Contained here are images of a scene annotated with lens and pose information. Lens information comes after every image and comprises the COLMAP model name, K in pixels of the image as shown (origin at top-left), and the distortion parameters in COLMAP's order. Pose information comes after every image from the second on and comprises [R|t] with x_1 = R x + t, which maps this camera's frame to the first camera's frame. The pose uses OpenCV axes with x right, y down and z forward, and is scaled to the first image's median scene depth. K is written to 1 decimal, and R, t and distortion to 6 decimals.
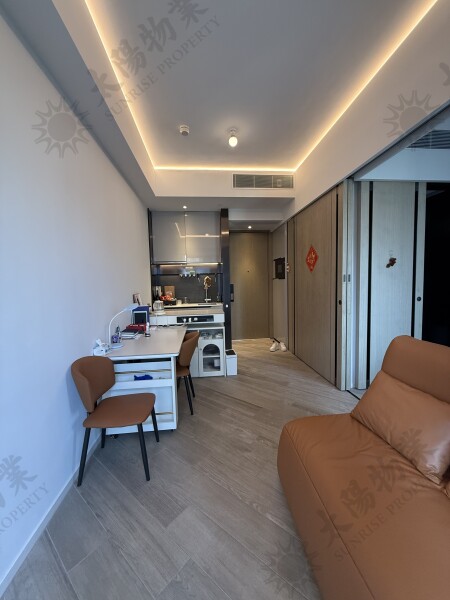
lens RADIAL K [[240.8, 0, 224.7], [0, 240.8, 297.7], [0, 0, 1]] dist [0.001519, 0.000079]
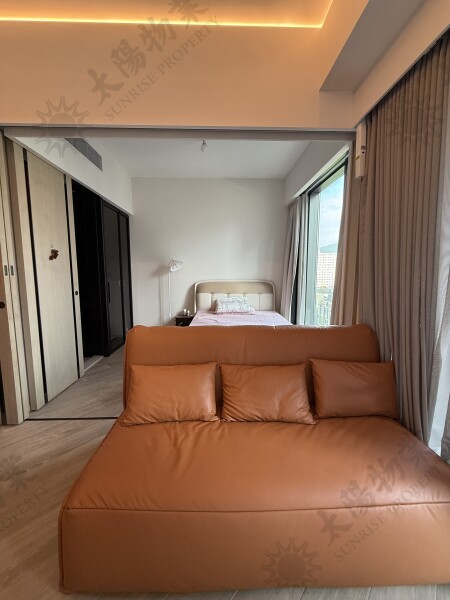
lens RADIAL K [[240.8, 0, 223.7], [0, 240.8, 300.1], [0, 0, 1]] dist [0.001519, 0.000079]
pose [[0.074090, -0.086555, 0.993488, -0.169486], [0.059056, 0.994859, 0.082270, -0.014067], [-0.995501, 0.052576, 0.078820, 0.308850]]
